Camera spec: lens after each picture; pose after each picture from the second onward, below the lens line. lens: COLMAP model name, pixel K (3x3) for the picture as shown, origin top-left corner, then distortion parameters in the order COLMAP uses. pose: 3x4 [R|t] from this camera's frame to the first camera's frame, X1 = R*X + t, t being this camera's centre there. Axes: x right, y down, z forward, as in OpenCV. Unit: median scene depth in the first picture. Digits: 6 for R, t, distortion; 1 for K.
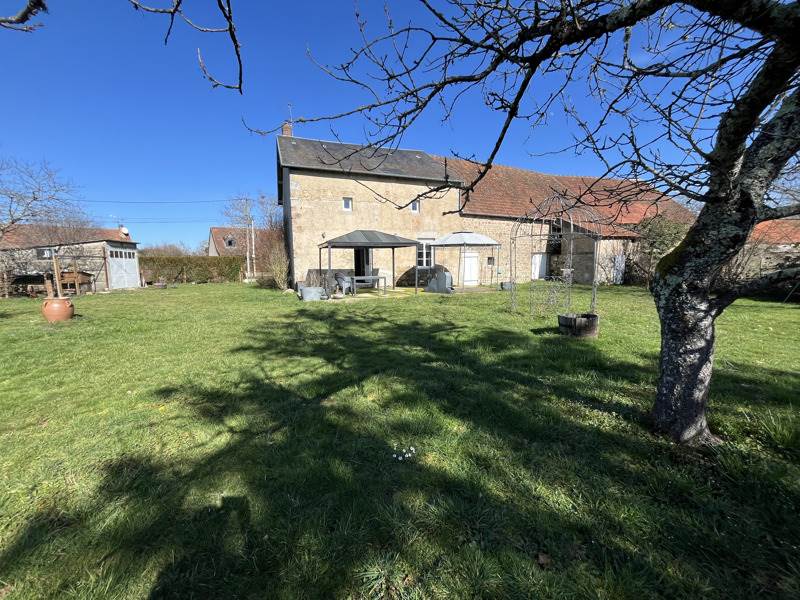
lens RADIAL K [[319.1, 0, 396.1], [0, 319.1, 300.9], [0, 0, 1]] dist [0.001013, 0.000011]
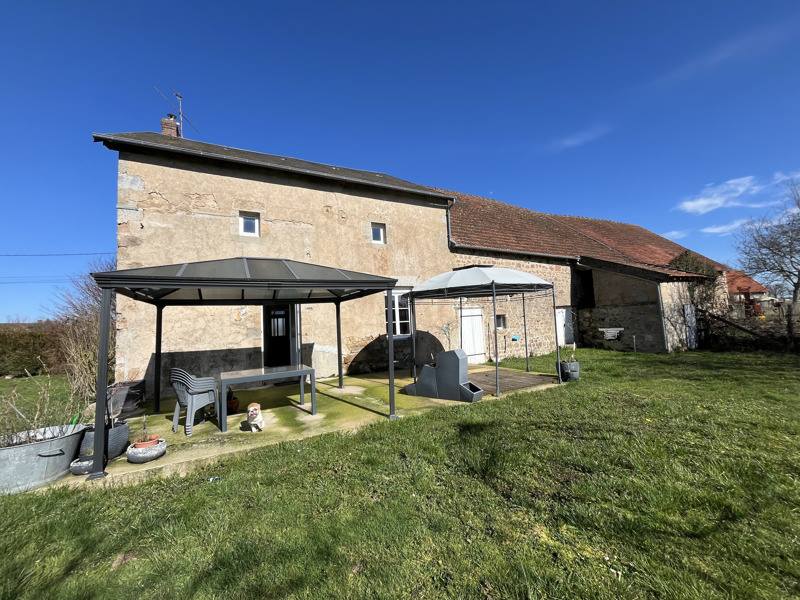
lens RADIAL K [[319.1, 0, 397.5], [0, 319.1, 301.5], [0, 0, 1]] dist [0.001013, 0.000011]
pose [[0.991366, -0.030311, 0.127574, 0.017323], [0.054738, 0.979754, -0.192578, -0.059424], [-0.119154, 0.197899, 0.972953, 0.455392]]
